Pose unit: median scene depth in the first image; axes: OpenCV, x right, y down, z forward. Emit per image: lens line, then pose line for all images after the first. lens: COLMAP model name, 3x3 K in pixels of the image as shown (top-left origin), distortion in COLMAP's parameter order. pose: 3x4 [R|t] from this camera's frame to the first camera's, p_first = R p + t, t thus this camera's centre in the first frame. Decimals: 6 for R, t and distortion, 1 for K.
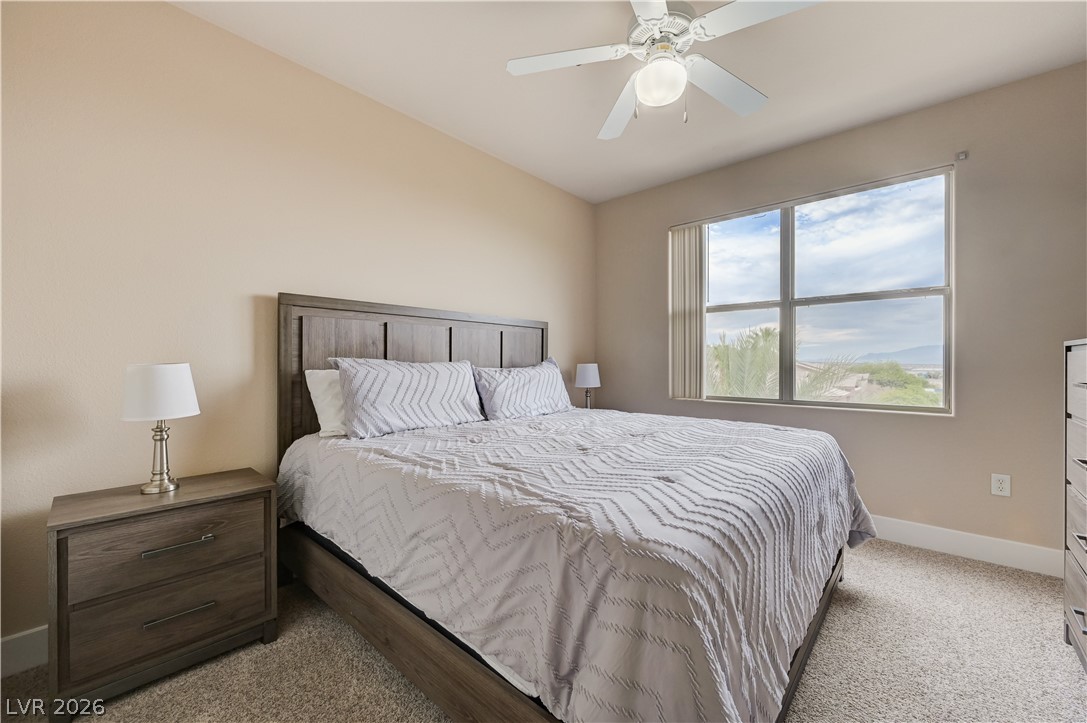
lens RADIAL K [[434.9, 0, 541.4], [0, 434.9, 361.8], [0, 0, 1]] dist [-0.002153, 0.000130]
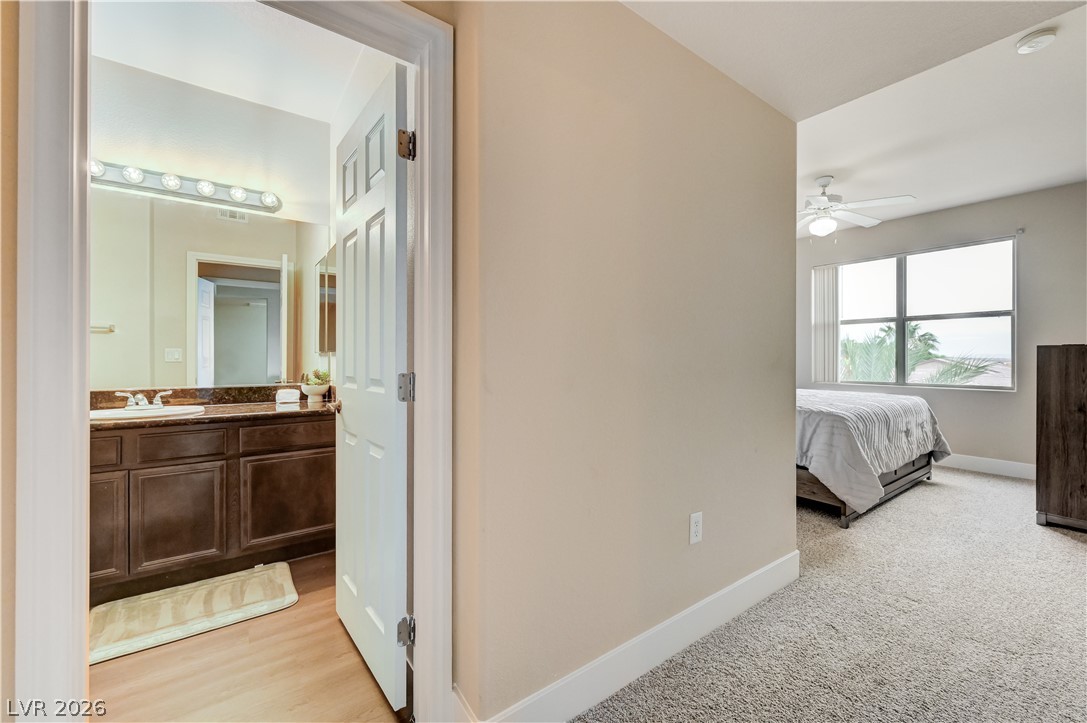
lens RADIAL K [[434.9, 0, 546.0], [0, 434.9, 356.4], [0, 0, 1]] dist [-0.002153, 0.000130]
pose [[0.977892, 0.001214, -0.209109, -0.427896], [-0.001737, 0.999996, -0.002316, 0.001474], [0.209105, 0.002628, 0.977890, -0.959960]]
